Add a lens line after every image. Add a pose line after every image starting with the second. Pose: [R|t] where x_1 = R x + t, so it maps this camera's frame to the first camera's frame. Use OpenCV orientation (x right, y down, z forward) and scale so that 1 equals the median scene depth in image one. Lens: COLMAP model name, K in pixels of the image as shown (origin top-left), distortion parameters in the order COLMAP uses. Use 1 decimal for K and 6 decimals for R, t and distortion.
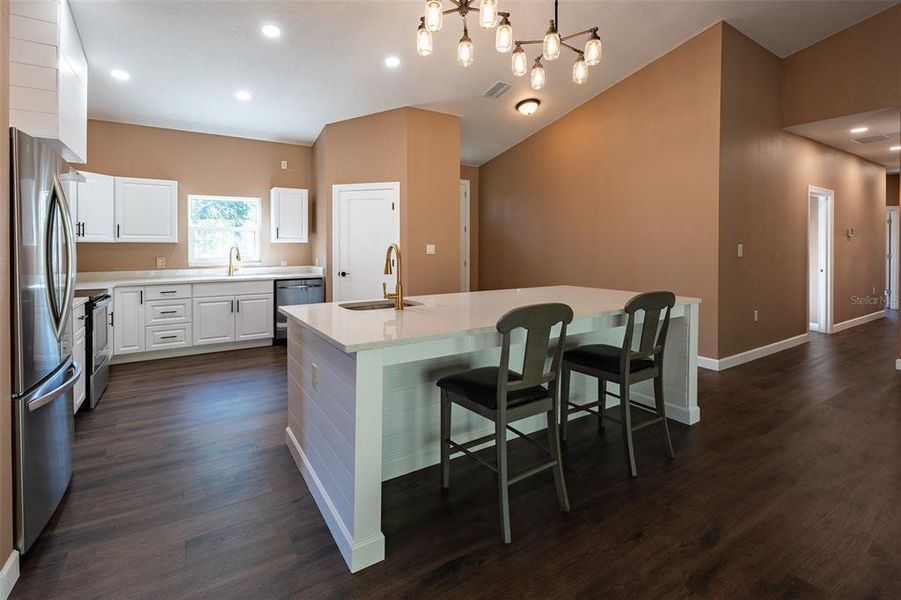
lens RADIAL K [[417.3, 0, 445.0], [0, 417.3, 252.8], [0, 0, 1]] dist [-0.002083, -0.000252]
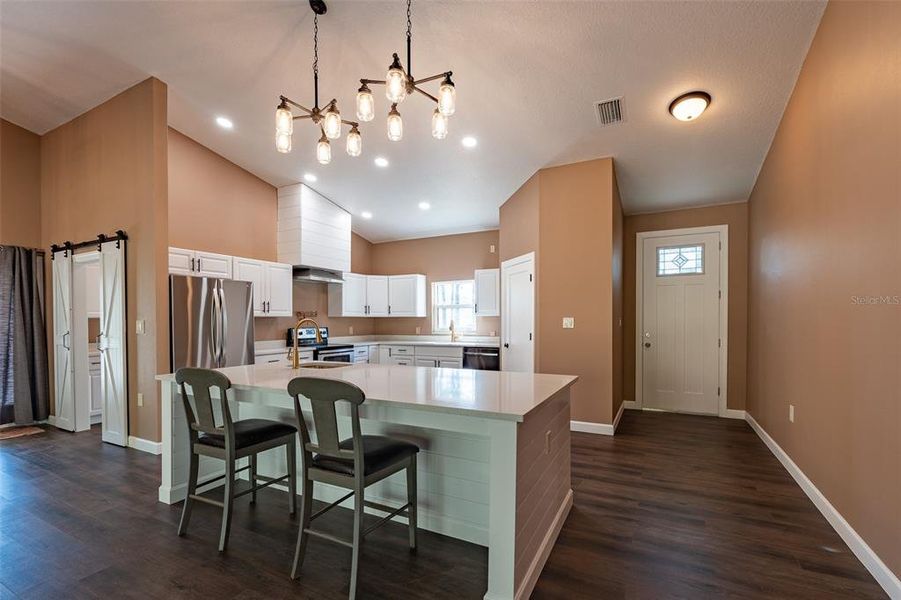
lens RADIAL K [[400.7, 0, 452.4], [0, 400.7, 324.2], [0, 0, 1]] dist [-0.003970, 0.000121]
pose [[0.499452, 0.010611, -0.866277, 0.607857], [-0.010795, 0.999924, 0.006024, -0.008575], [0.866275, 0.006343, 0.499528, 0.397454]]
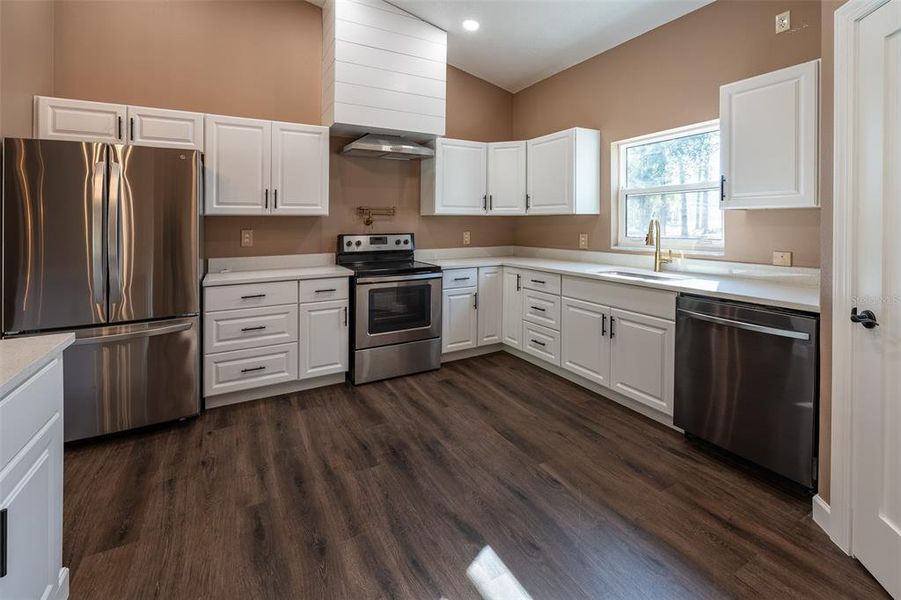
lens RADIAL K [[387.1, 0, 433.5], [0, 387.1, 218.1], [0, 0, 1]] dist [-0.000528, -0.000810]
pose [[-0.085923, -0.005978, -0.996284, 0.035519], [-0.009788, 0.999939, -0.005156, -0.011631], [0.996254, 0.009309, -0.085977, 0.790733]]
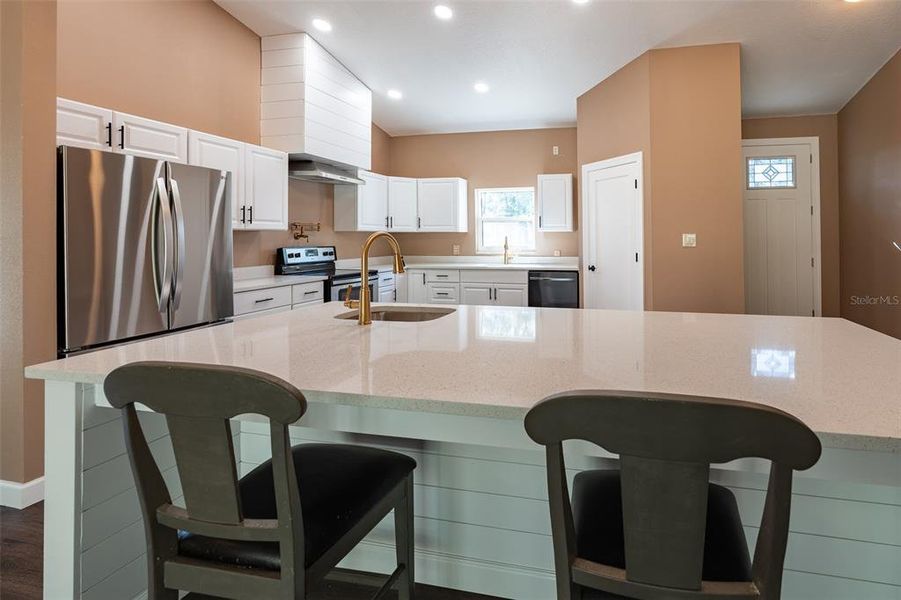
lens RADIAL K [[400.7, 0, 545.6], [0, 400.7, 234.3], [0, 0, 1]] dist [-0.003970, 0.000121]
pose [[0.716858, 0.000372, -0.697219, 0.278841], [-0.013130, 0.999830, -0.012966, -0.007742], [0.697096, 0.018450, 0.716740, 0.370839]]
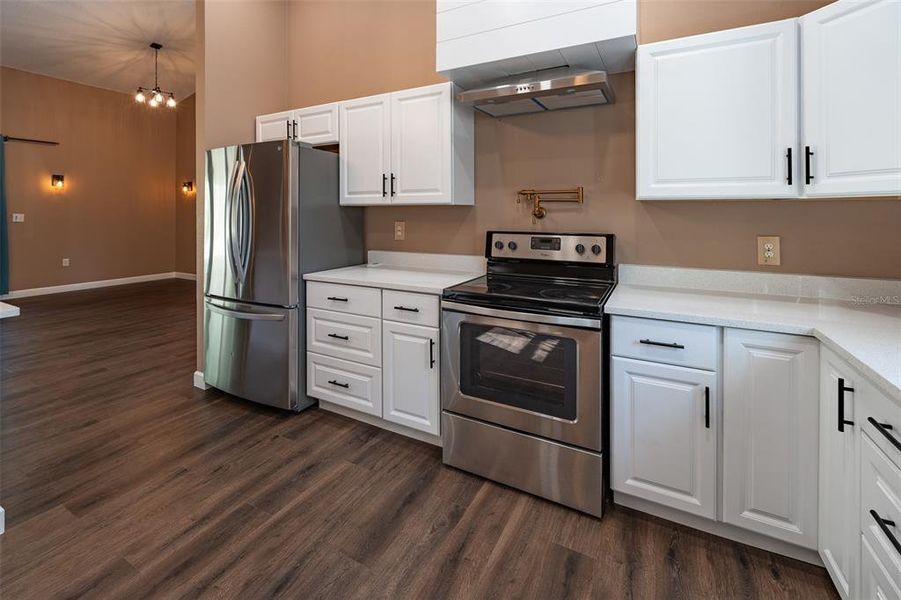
lens RADIAL K [[386.0, 0, 448.7], [0, 386.0, 209.4], [0, 0, 1]] dist [-0.006159, 0.000568]
pose [[-0.868084, -0.005366, -0.496388, -0.348776], [-0.006308, 0.999980, 0.000223, -0.011354], [0.496377, 0.003325, -0.868101, 0.953658]]
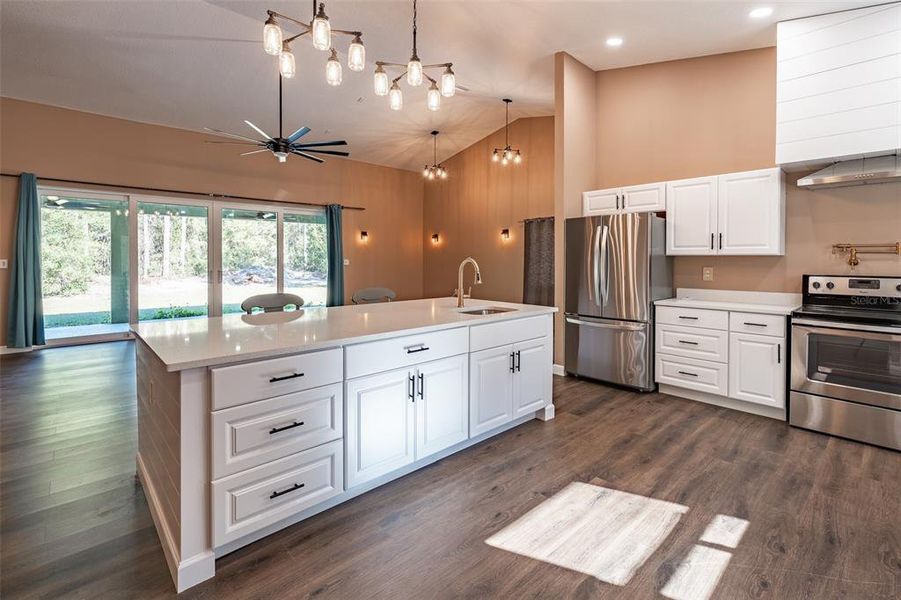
lens RADIAL K [[400.7, 0, 451.9], [0, 400.7, 265.6], [0, 0, 1]] dist [-0.003970, 0.000121]
pose [[-0.981749, 0.000552, -0.190180, 0.076994], [-0.005340, 0.999522, 0.030466, -0.017159], [0.190105, 0.030925, -0.981276, 1.109295]]
